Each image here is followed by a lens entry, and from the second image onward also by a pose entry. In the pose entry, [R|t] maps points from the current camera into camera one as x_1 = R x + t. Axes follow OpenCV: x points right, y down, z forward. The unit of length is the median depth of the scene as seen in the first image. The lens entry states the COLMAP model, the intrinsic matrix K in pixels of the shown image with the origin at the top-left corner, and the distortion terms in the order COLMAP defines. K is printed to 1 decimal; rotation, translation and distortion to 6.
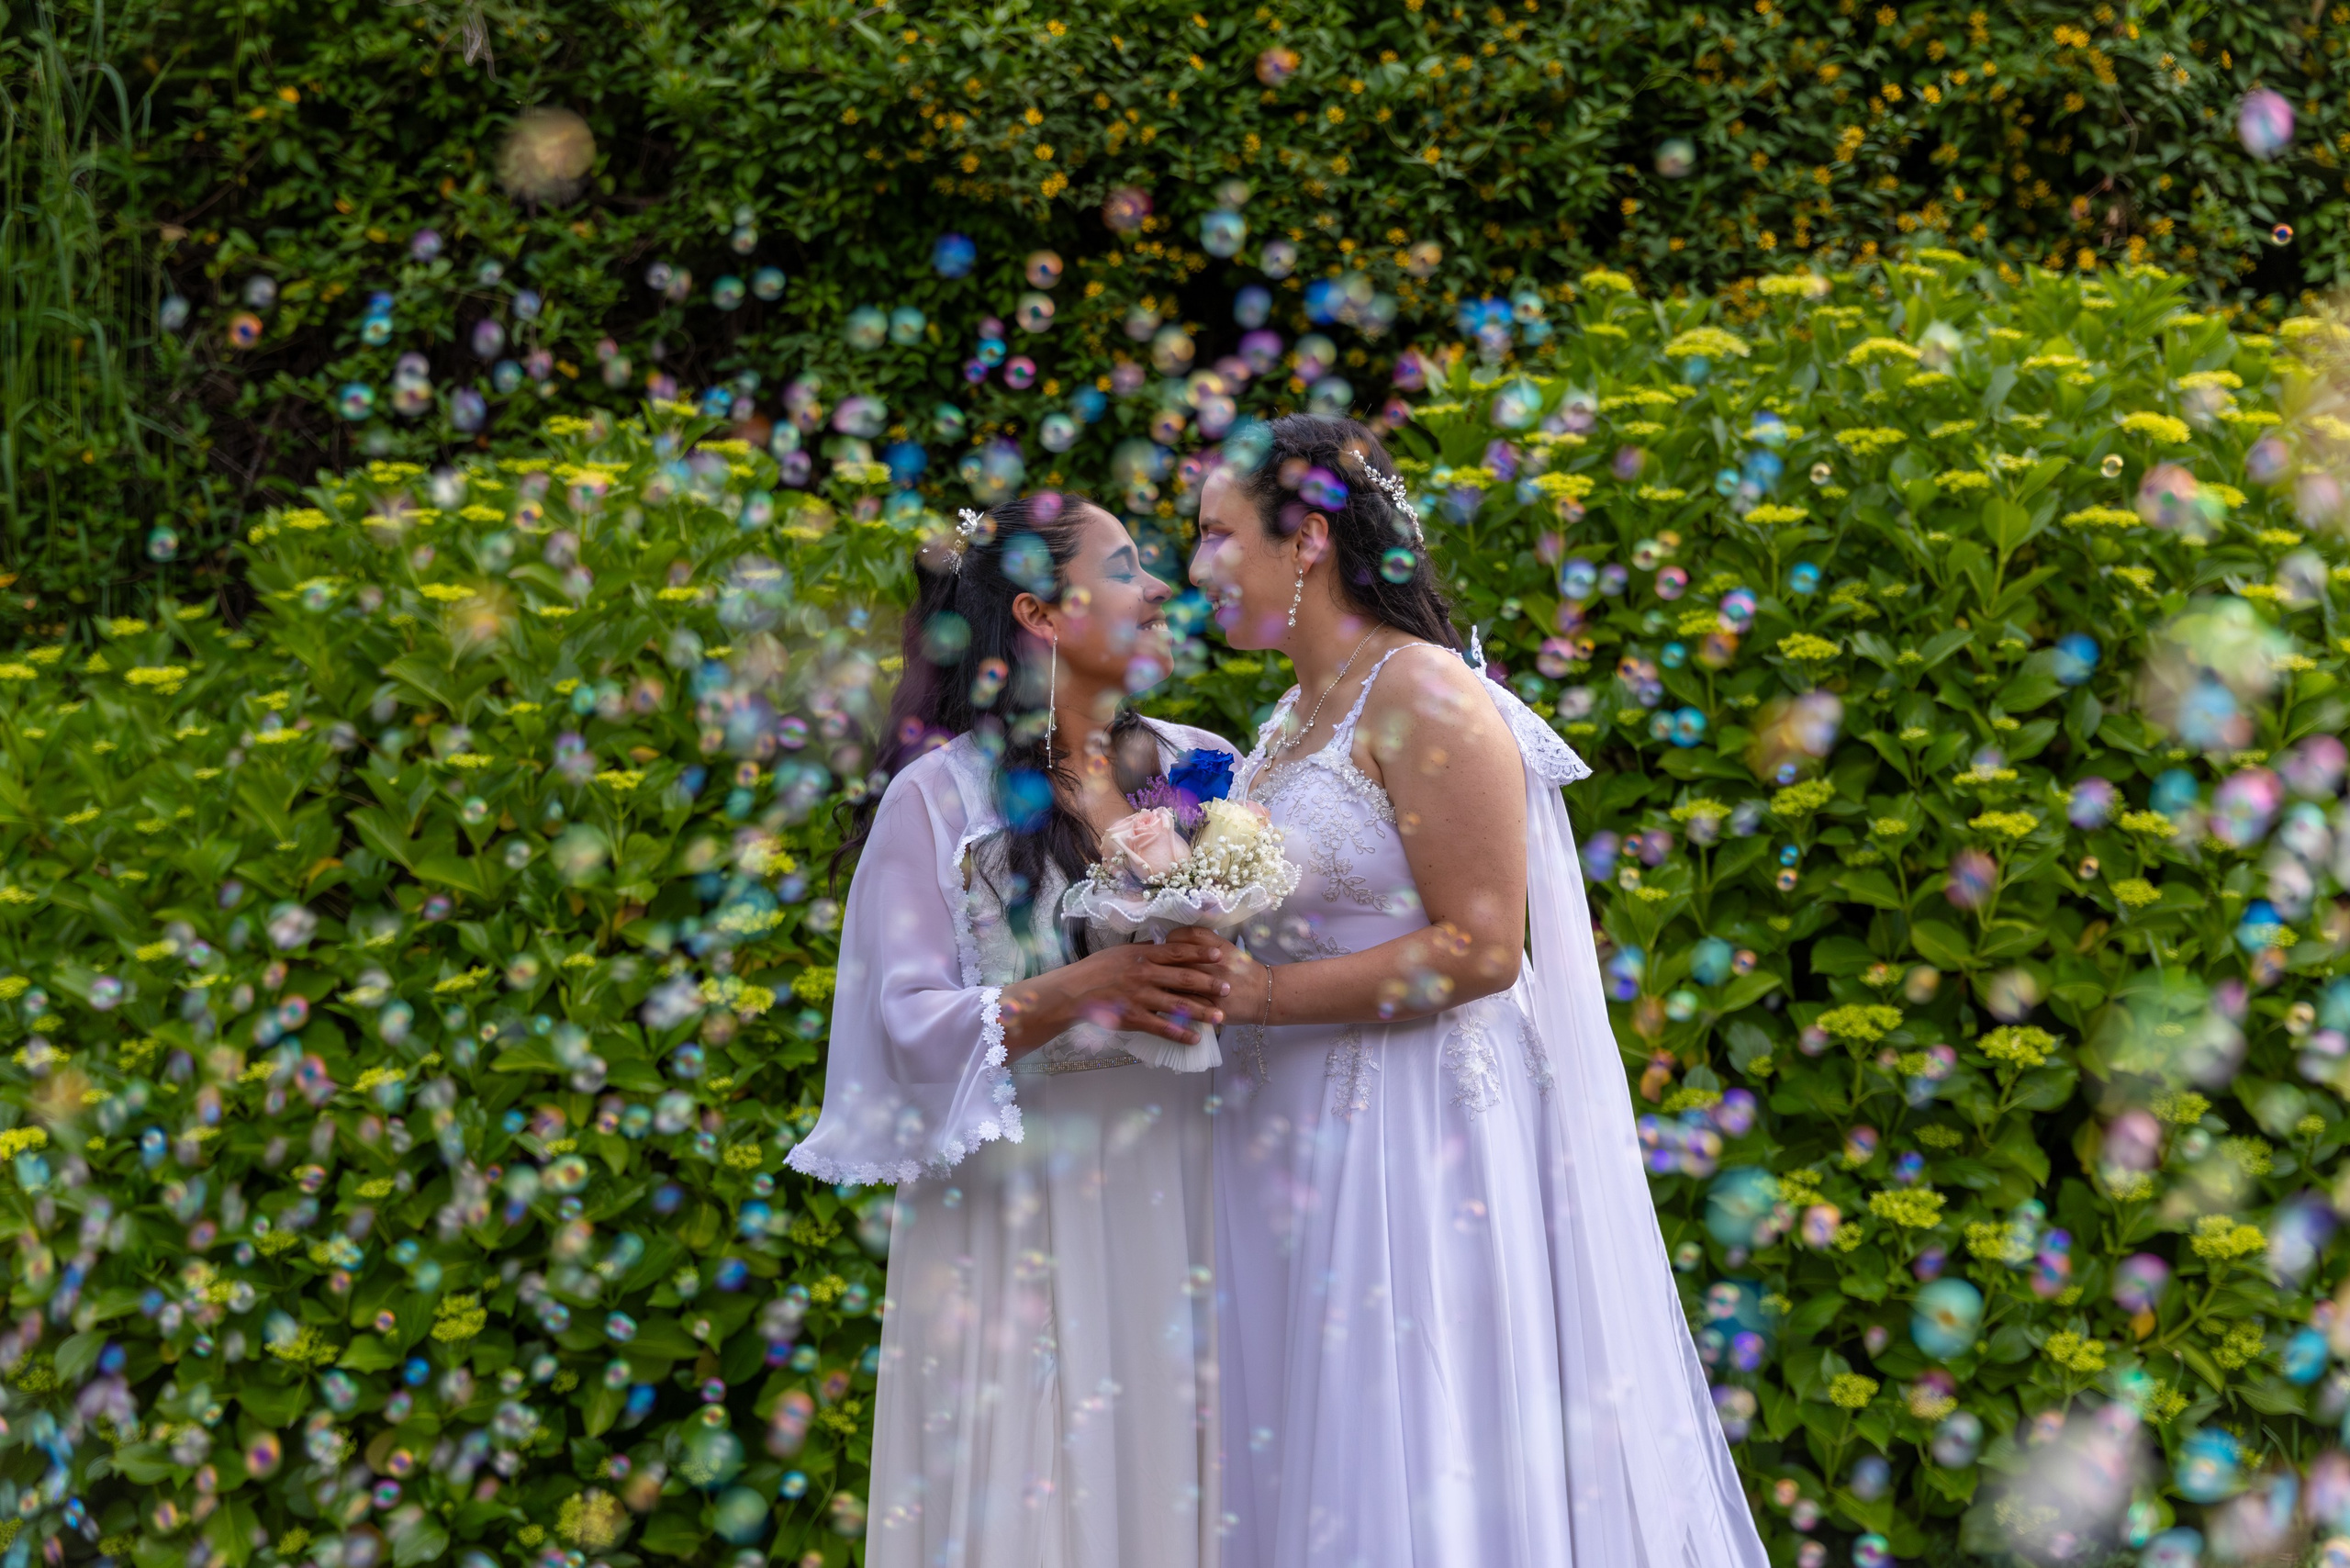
lens RADIAL K [[3167.0, 0, 1178.9], [0, 3167.0, 773.7], [0, 0, 1]] dist [0.005130, 0.000000]
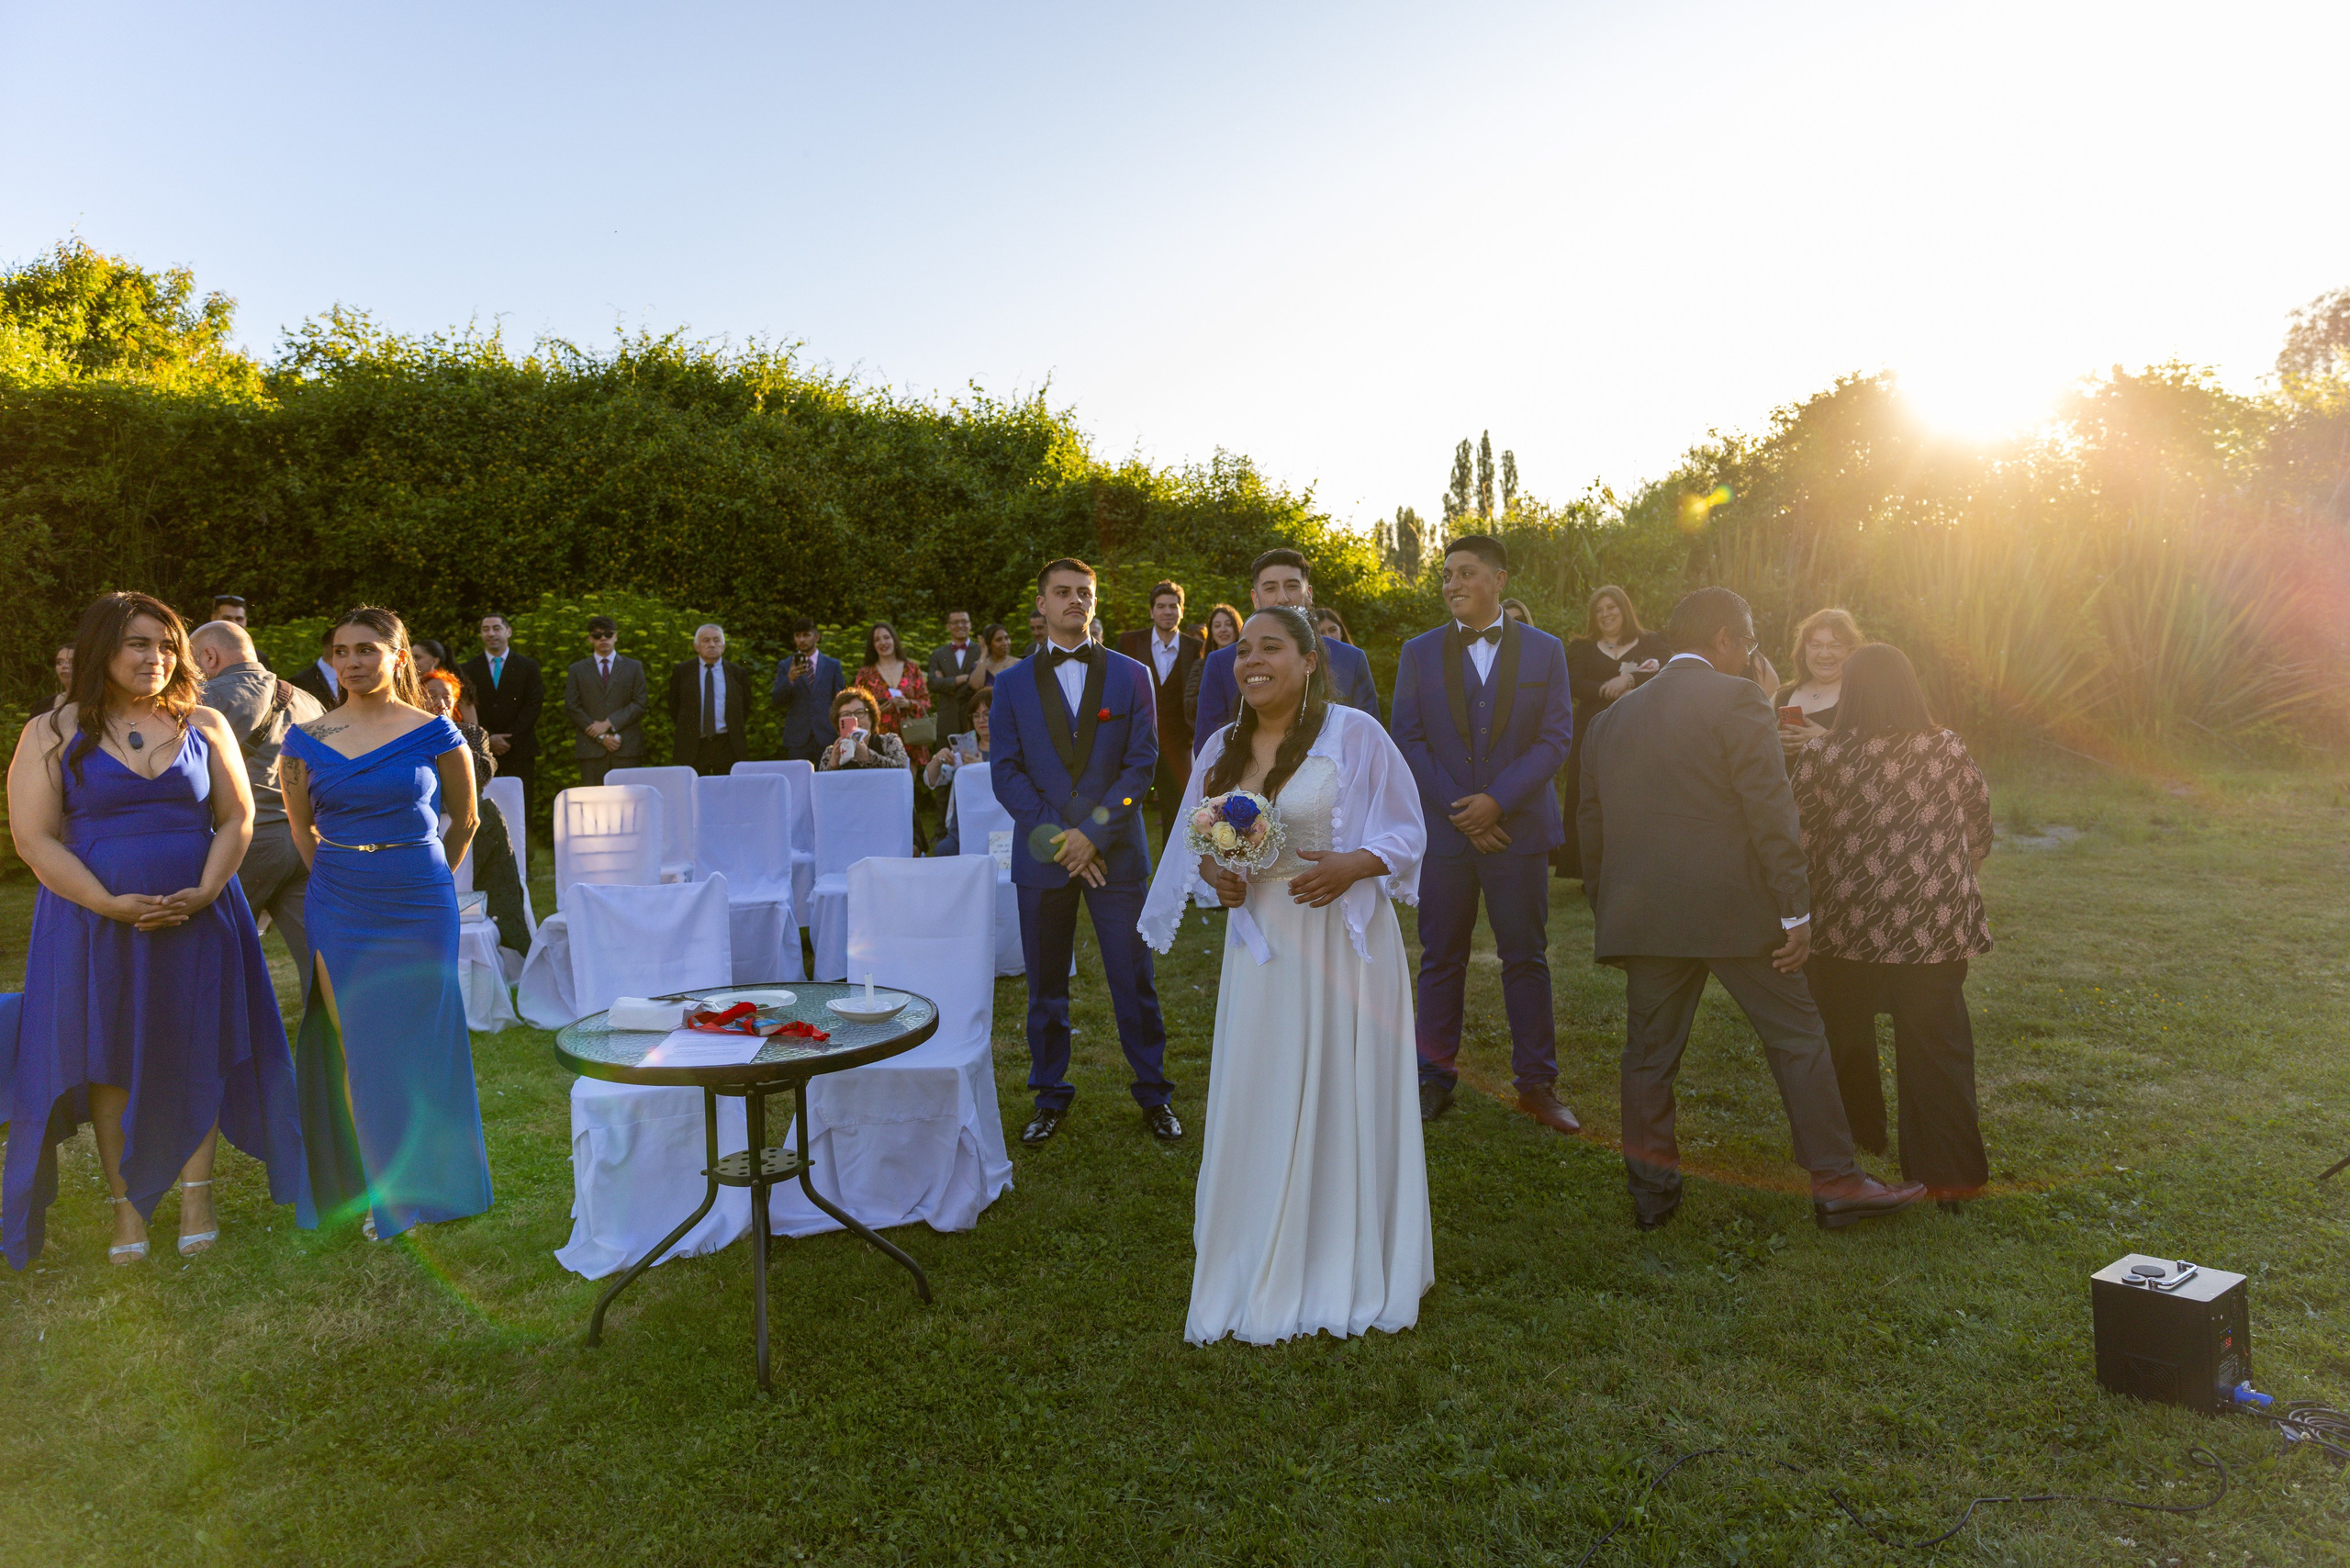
lens RADIAL K [[1563.8, 0, 1194.7], [0, 1563.8, 769.7], [0, 0, 1]] dist [0.008969, -0.003153]
pose [[0.939450, -0.009896, 0.342543, 0.206482], [0.000748, 0.999640, 0.026830, 0.035436], [-0.342685, -0.024949, 0.939119, -1.306617]]
